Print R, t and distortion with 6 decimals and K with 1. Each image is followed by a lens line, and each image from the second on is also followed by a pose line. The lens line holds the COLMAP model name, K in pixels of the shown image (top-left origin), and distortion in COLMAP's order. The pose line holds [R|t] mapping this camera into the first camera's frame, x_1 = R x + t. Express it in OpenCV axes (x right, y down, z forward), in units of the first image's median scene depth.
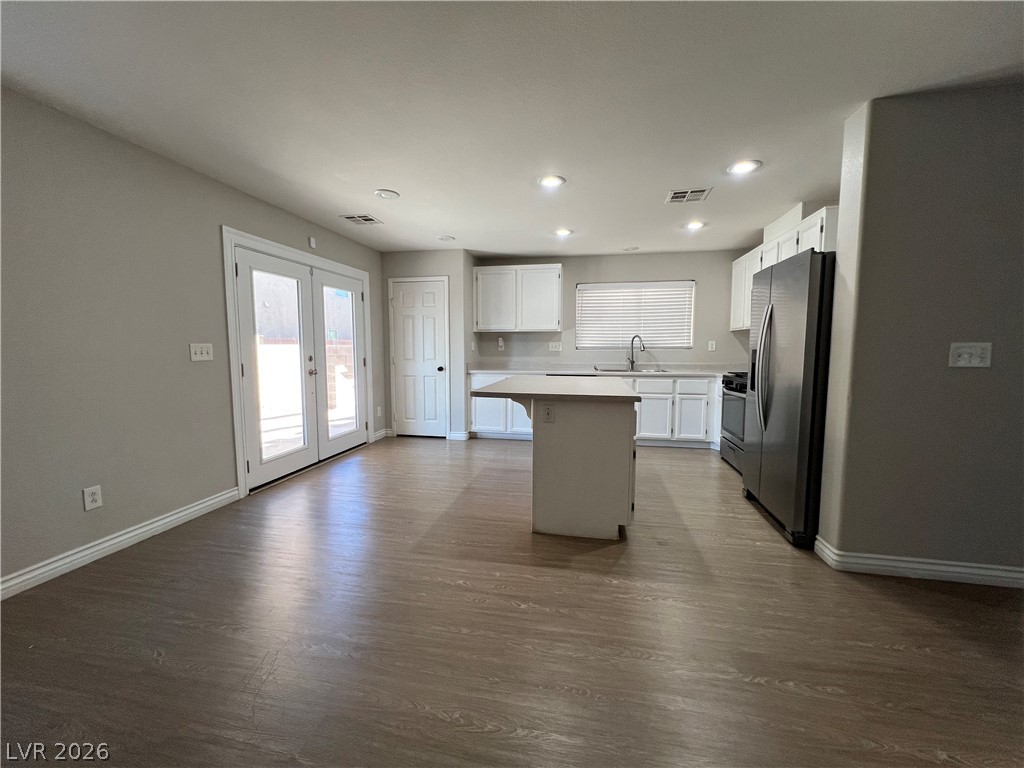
lens RADIAL K [[407.6, 0, 510.2], [0, 407.6, 381.3], [0, 0, 1]] dist [0.001393, 0.000073]
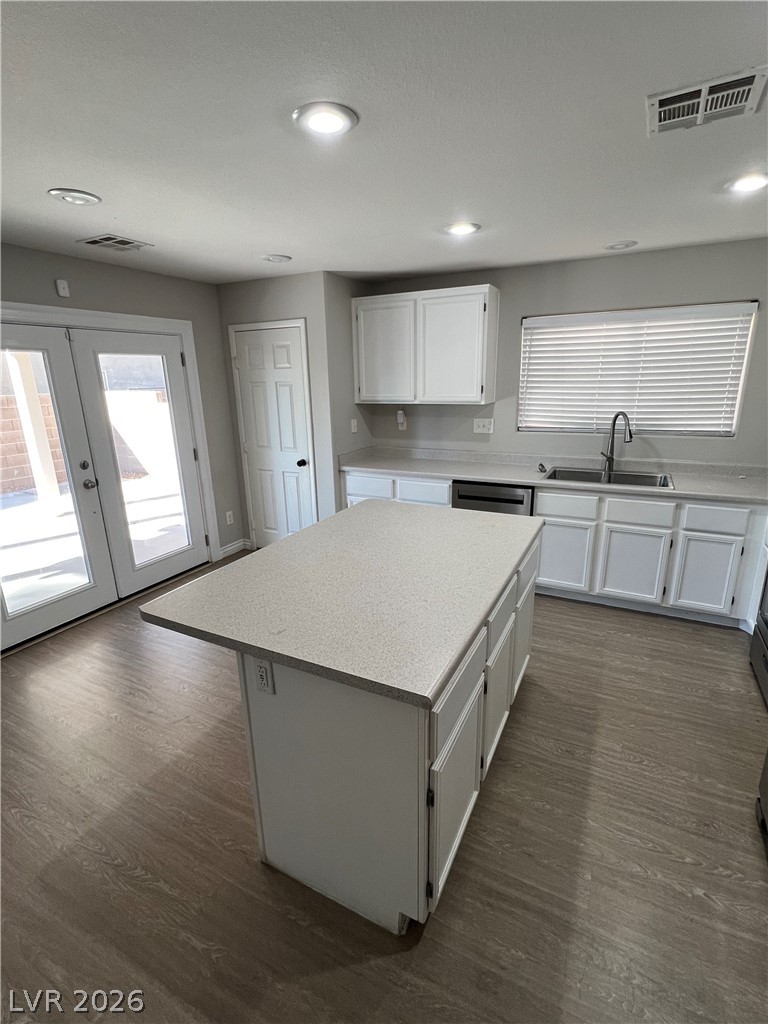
lens RADIAL K [[479.0, 0, 385.7], [0, 479.0, 511.5], [0, 0, 1]] dist [0.003769, -0.001251]
pose [[0.962569, 0.052610, -0.265881, 0.182740], [0.000235, 0.980818, 0.194924, -0.107674], [0.271036, -0.187690, 0.944093, 0.269478]]
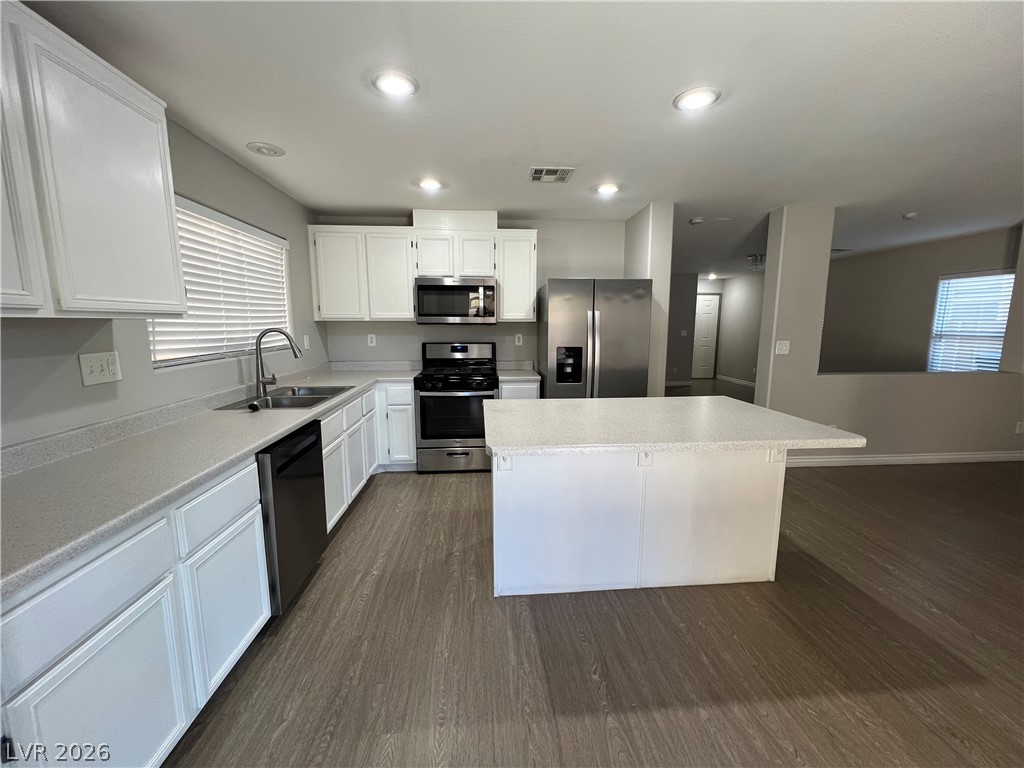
lens RADIAL K [[408.2, 0, 515.6], [0, 408.2, 381.2], [0, 0, 1]] dist [-0.001254, 0.000243]
pose [[-0.272016, -0.140648, 0.951959, -0.277390], [0.079654, 0.982575, 0.167932, -0.110064], [-0.958990, 0.121507, -0.256073, 0.854878]]
